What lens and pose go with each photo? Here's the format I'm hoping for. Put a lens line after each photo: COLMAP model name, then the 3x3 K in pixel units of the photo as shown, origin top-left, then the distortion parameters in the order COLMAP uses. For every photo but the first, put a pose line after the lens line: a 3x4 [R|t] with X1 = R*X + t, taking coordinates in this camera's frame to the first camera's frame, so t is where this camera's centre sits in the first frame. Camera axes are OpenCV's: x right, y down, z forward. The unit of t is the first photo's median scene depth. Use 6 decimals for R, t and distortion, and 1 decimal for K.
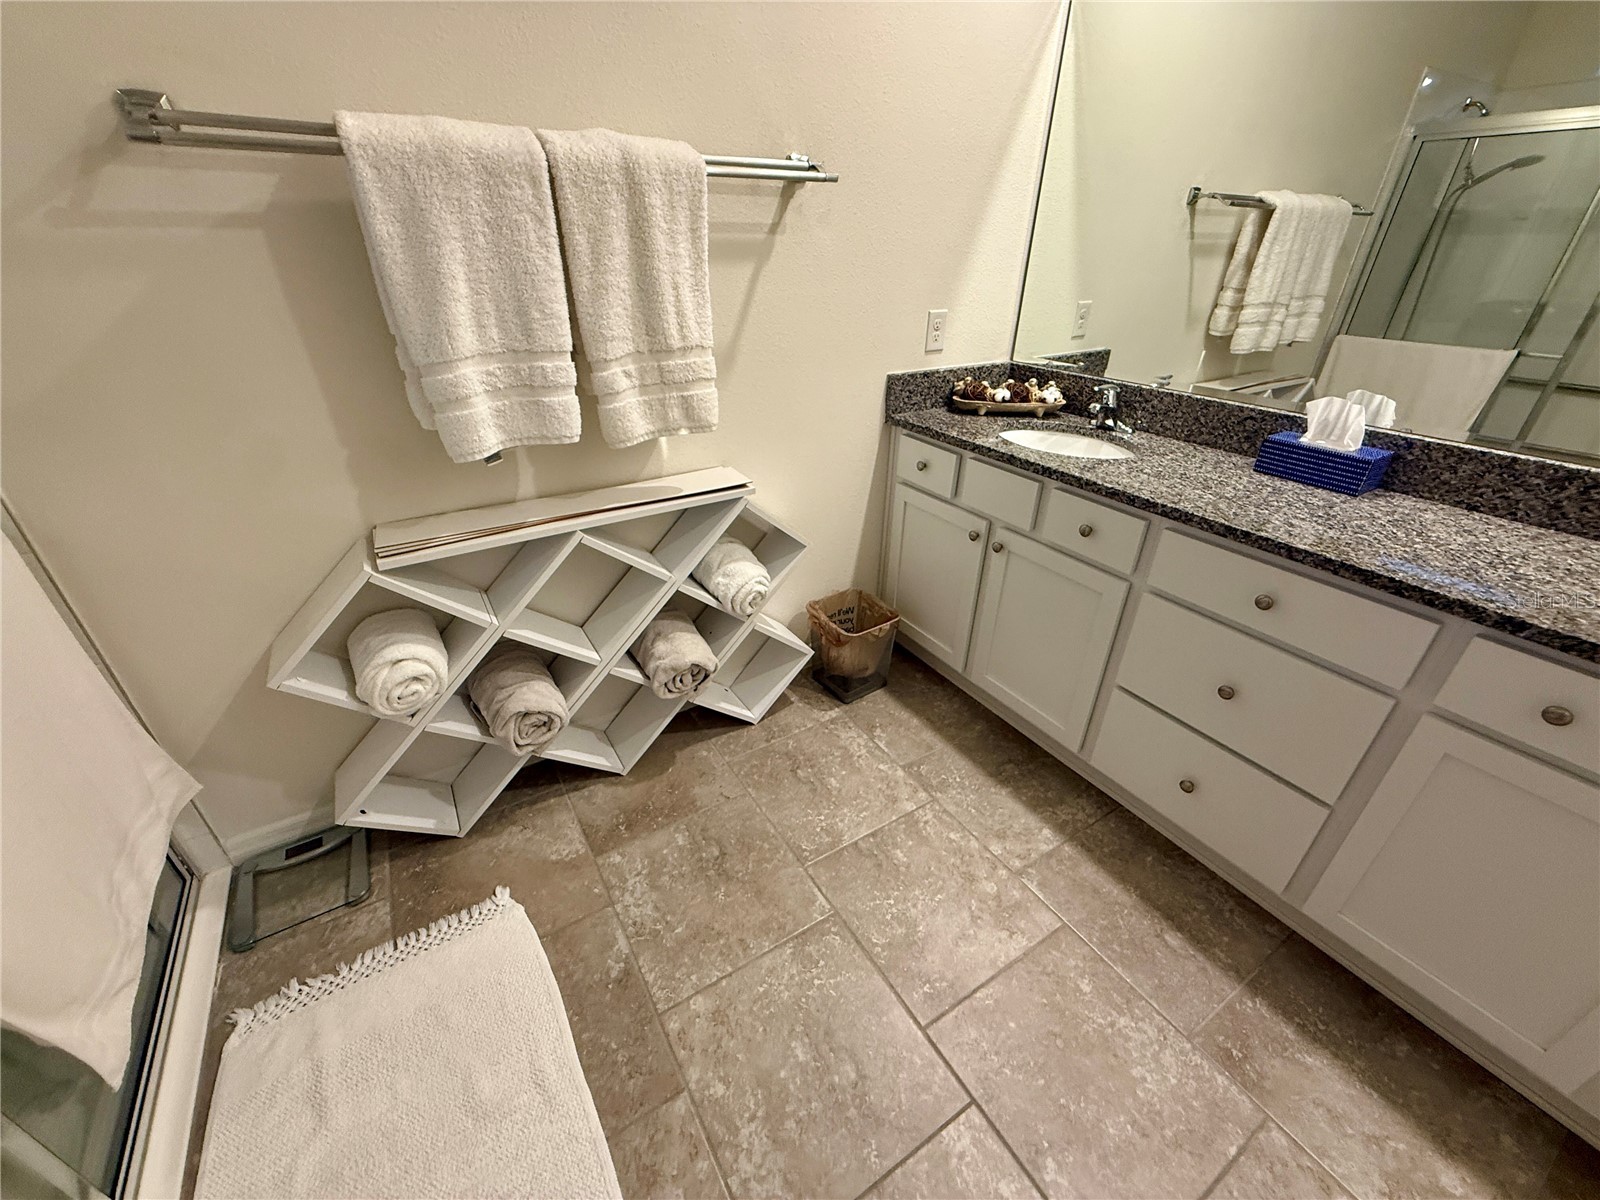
lens RADIAL K [[638.7, 0, 795.2], [0, 638.7, 601.2], [0, 0, 1]] dist [0.000940, 0.000086]
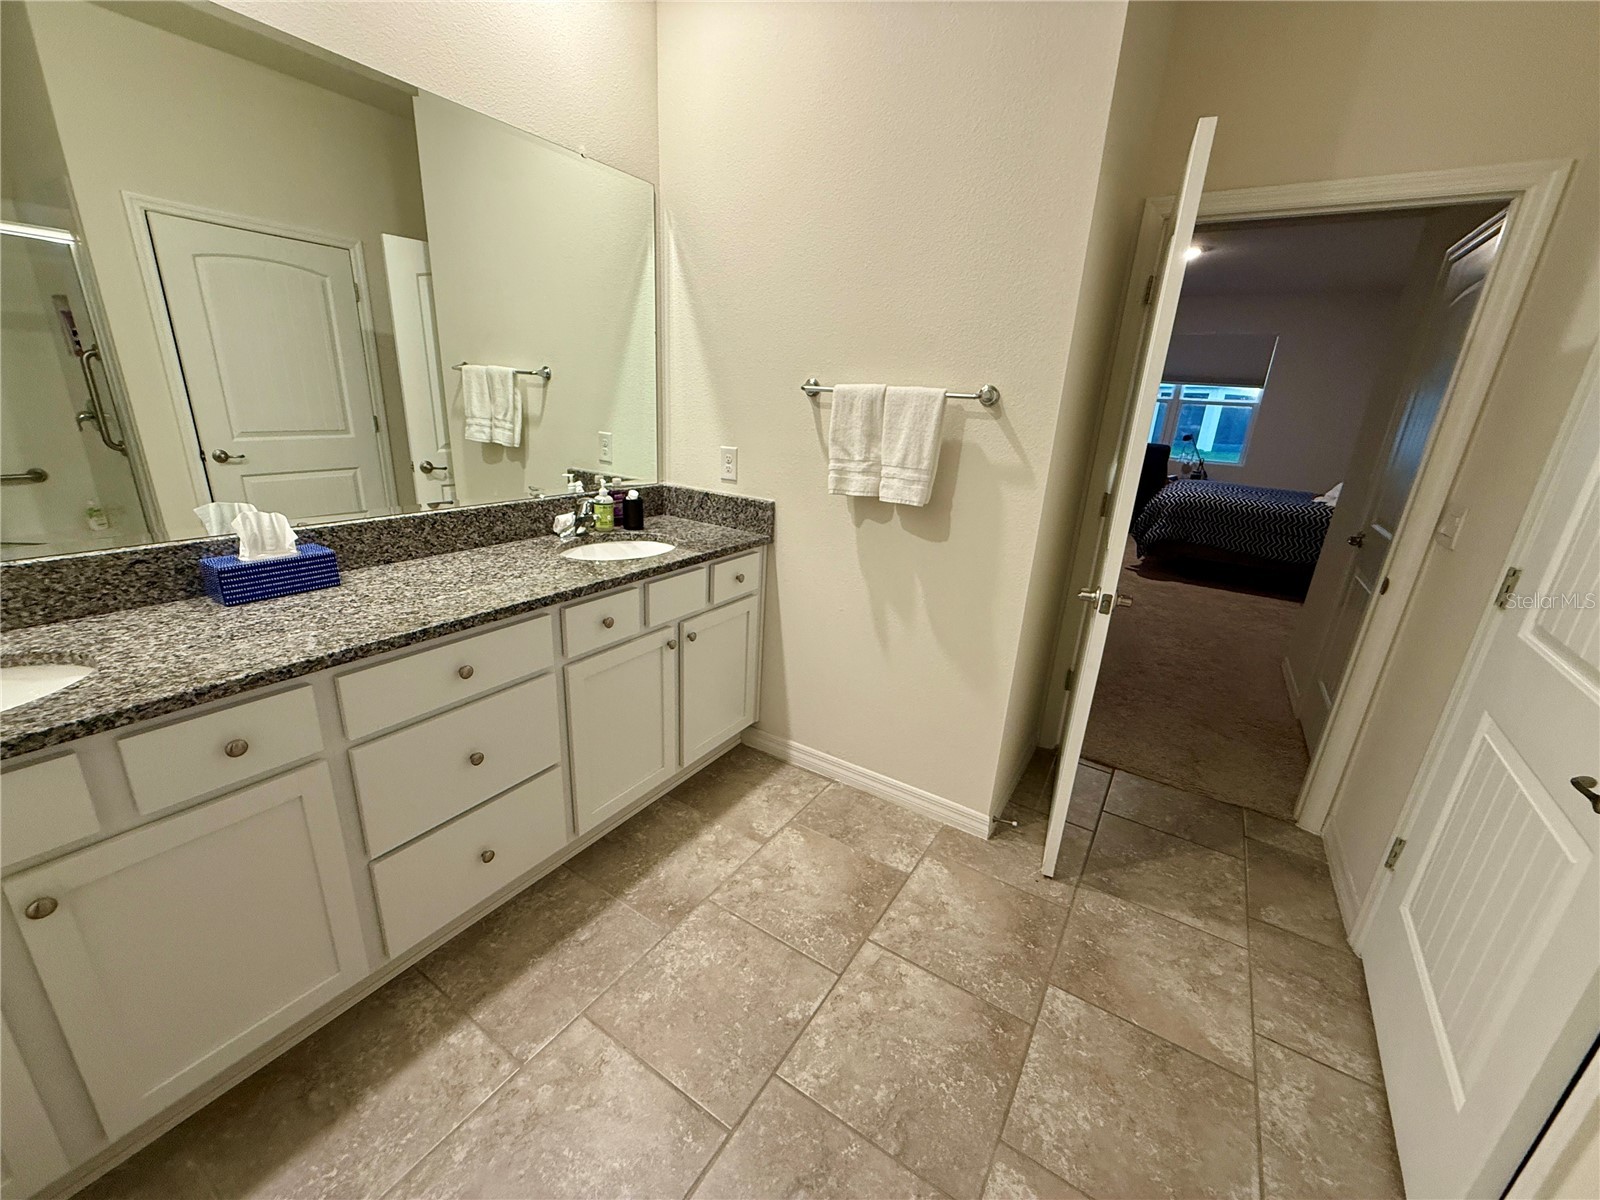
lens RADIAL K [[638.7, 0, 795.2], [0, 638.7, 601.2], [0, 0, 1]] dist [0.000940, 0.000086]
pose [[-0.426425, -0.311620, 0.849150, -0.380274], [0.393060, 0.781672, 0.484244, -0.365981], [-0.814657, 0.540260, -0.210839, 0.619841]]
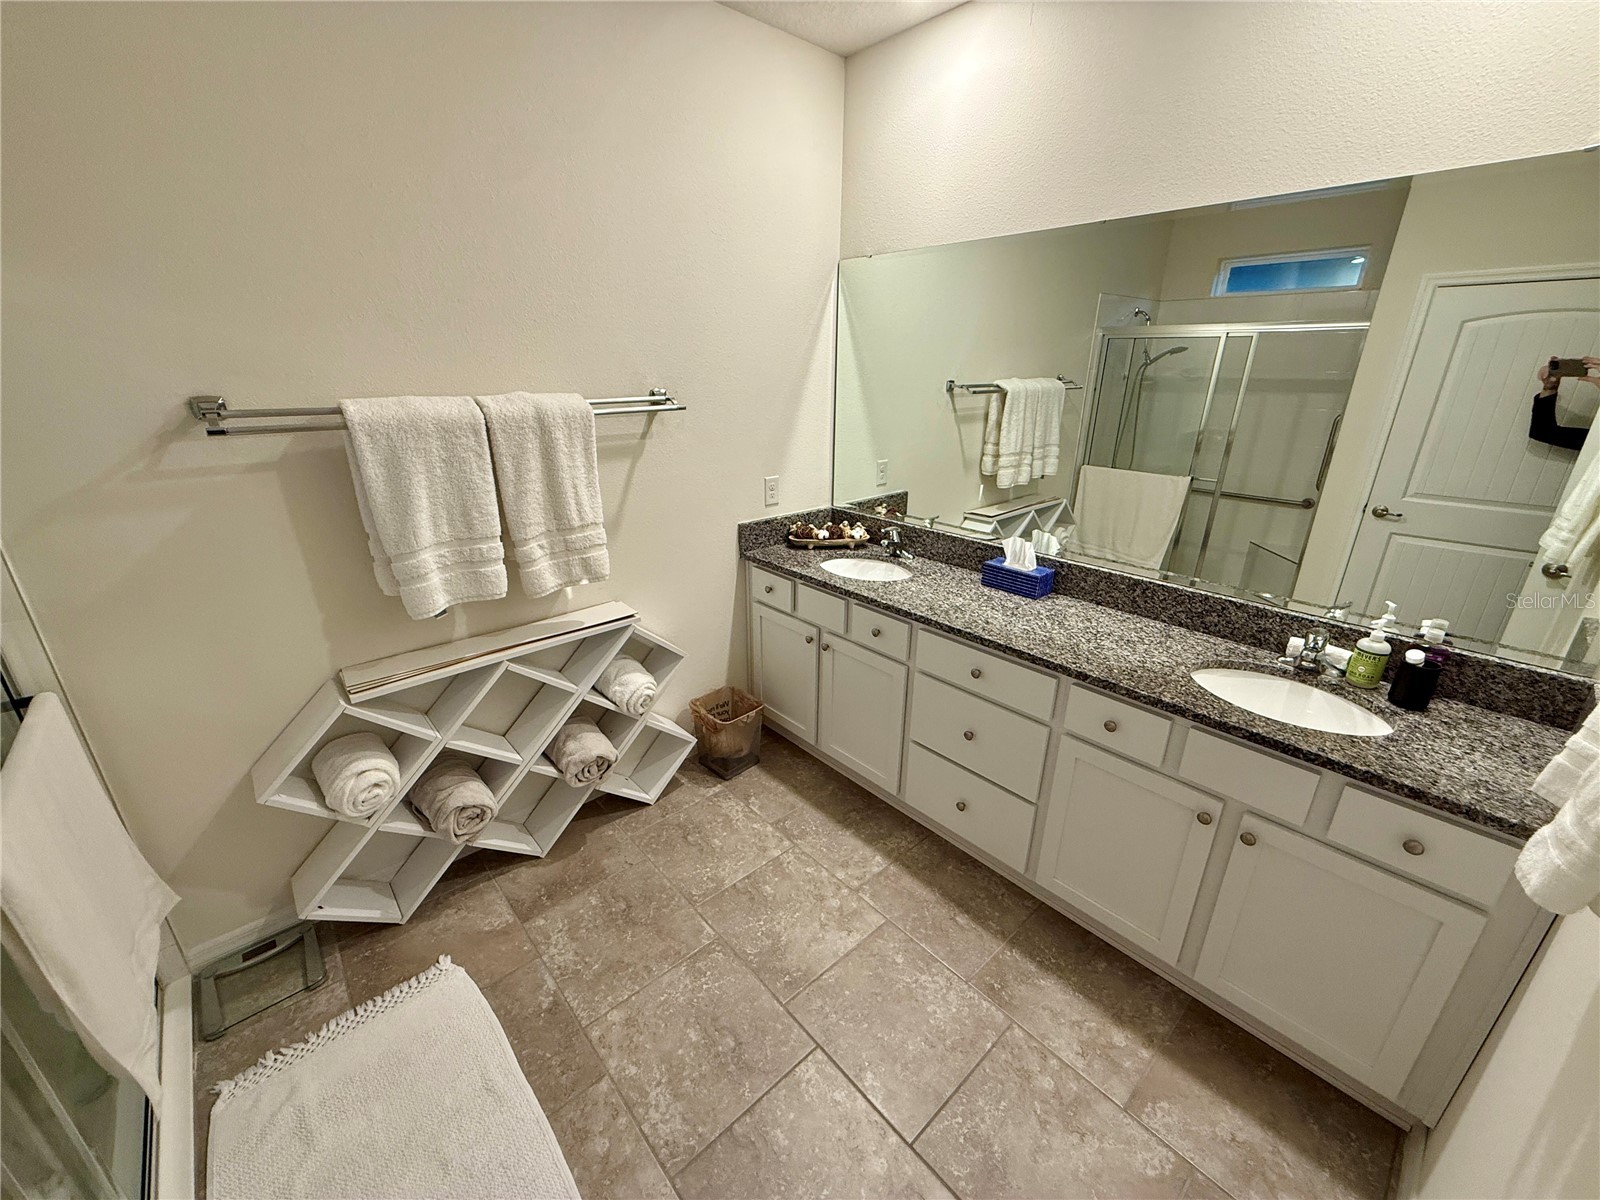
lens RADIAL K [[638.7, 0, 795.2], [0, 638.7, 601.2], [0, 0, 1]] dist [0.000940, 0.000086]
pose [[0.985460, -0.063944, 0.157415, 0.058125], [0.086953, 0.985762, -0.143920, 0.012540], [-0.145971, 0.155515, 0.976989, -0.431030]]
